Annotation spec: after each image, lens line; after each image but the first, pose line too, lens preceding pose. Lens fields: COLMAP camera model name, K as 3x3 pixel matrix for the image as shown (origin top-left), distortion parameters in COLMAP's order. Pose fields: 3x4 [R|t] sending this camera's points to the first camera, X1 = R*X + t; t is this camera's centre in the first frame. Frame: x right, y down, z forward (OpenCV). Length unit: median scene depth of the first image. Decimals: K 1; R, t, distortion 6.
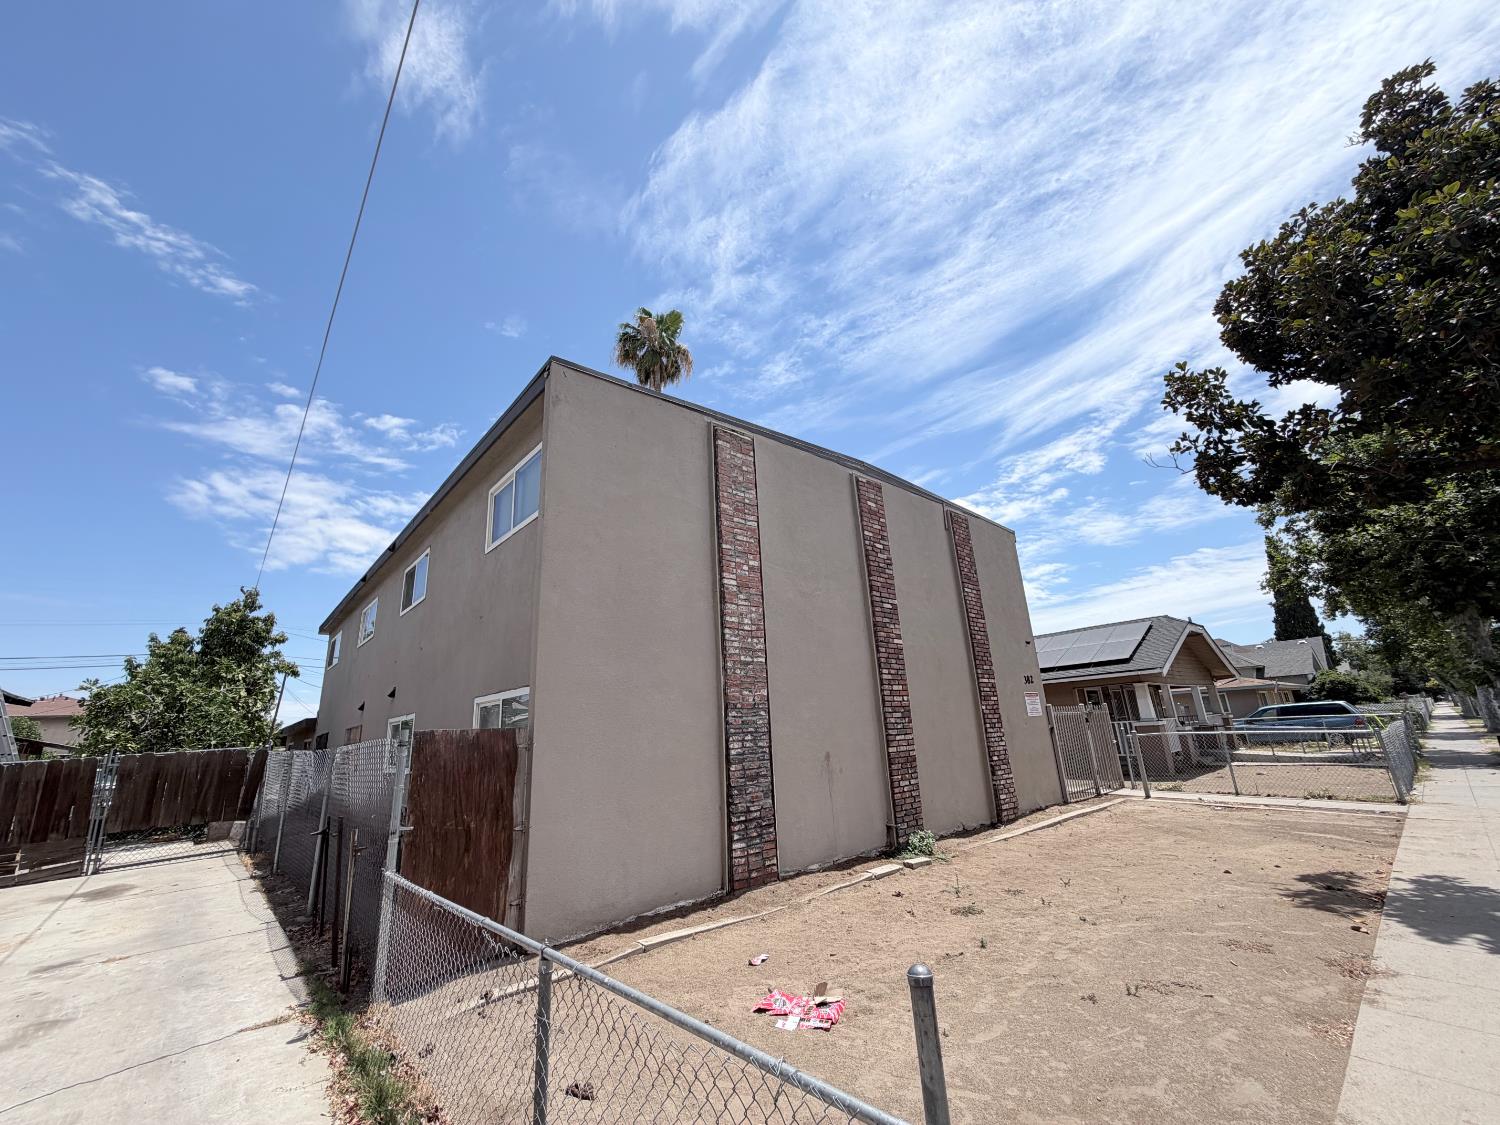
lens RADIAL K [[590.3, 0, 750.0], [0, 590.3, 562.5], [0, 0, 1]] dist [-0.000588, 0.000707]
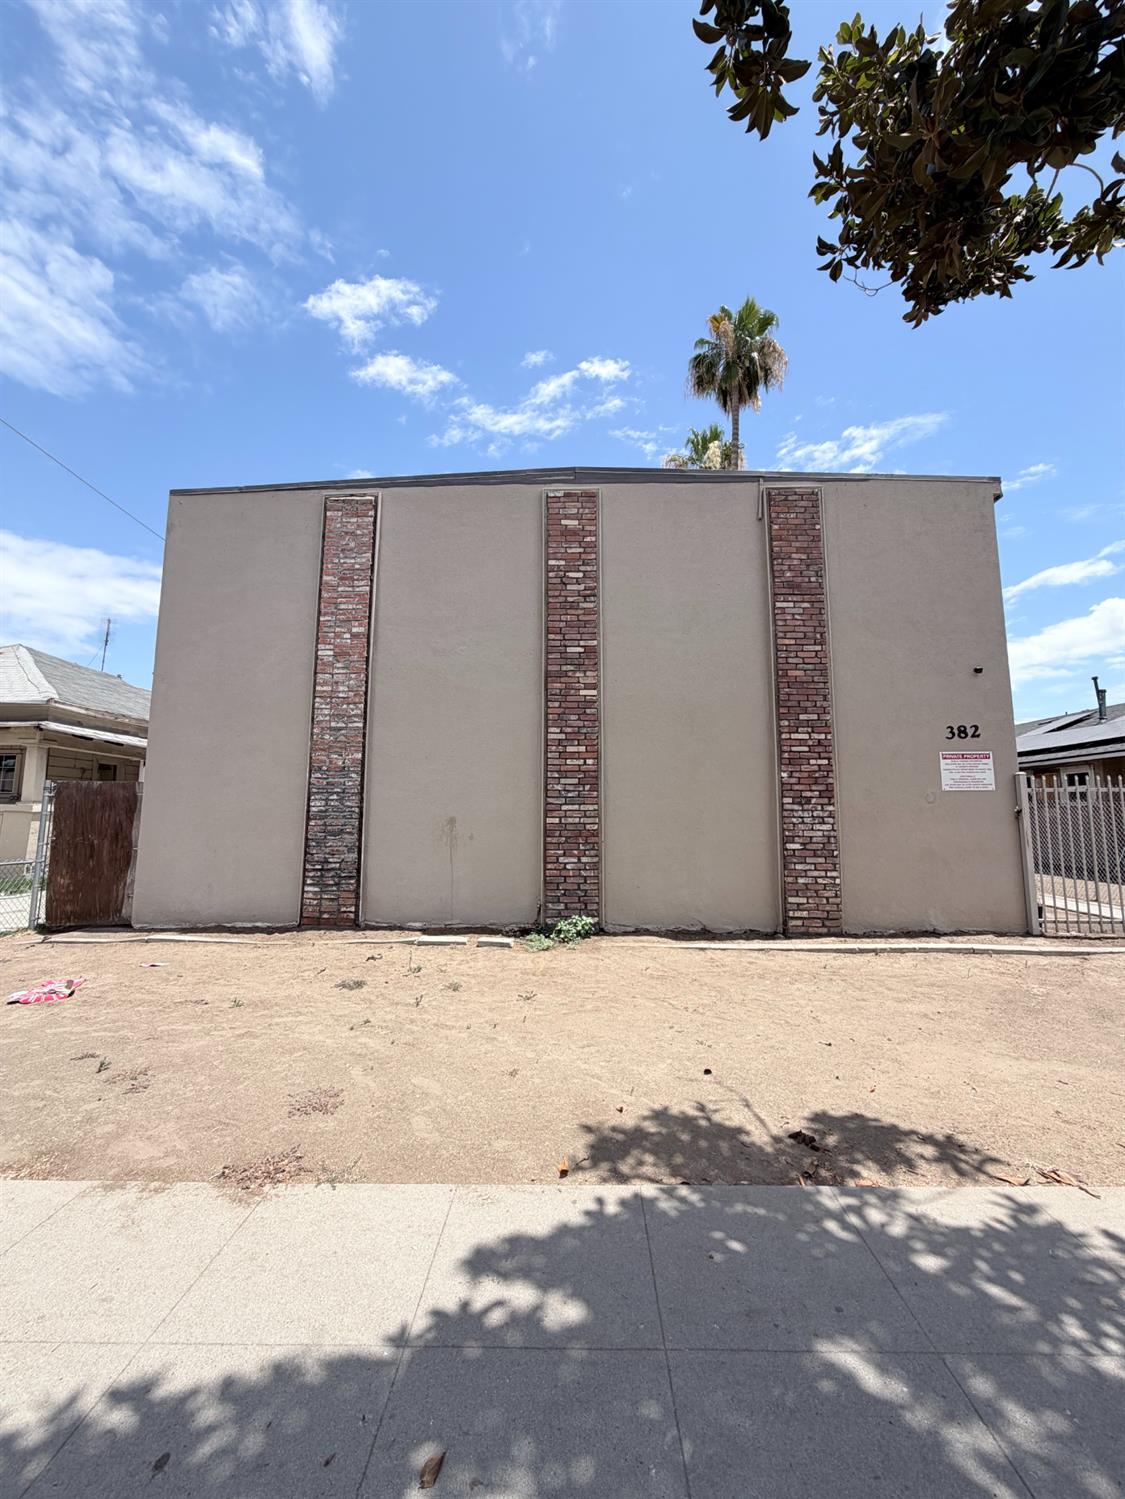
lens RADIAL K [[589.9, 0, 557.0], [0, 589.9, 743.1], [0, 0, 1]] dist [-0.000588, 0.000707]
pose [[0.737770, -0.028058, -0.674469, 0.949237], [0.150553, 0.980810, 0.123880, 0.119898], [0.658050, -0.192938, 0.727836, 0.472080]]
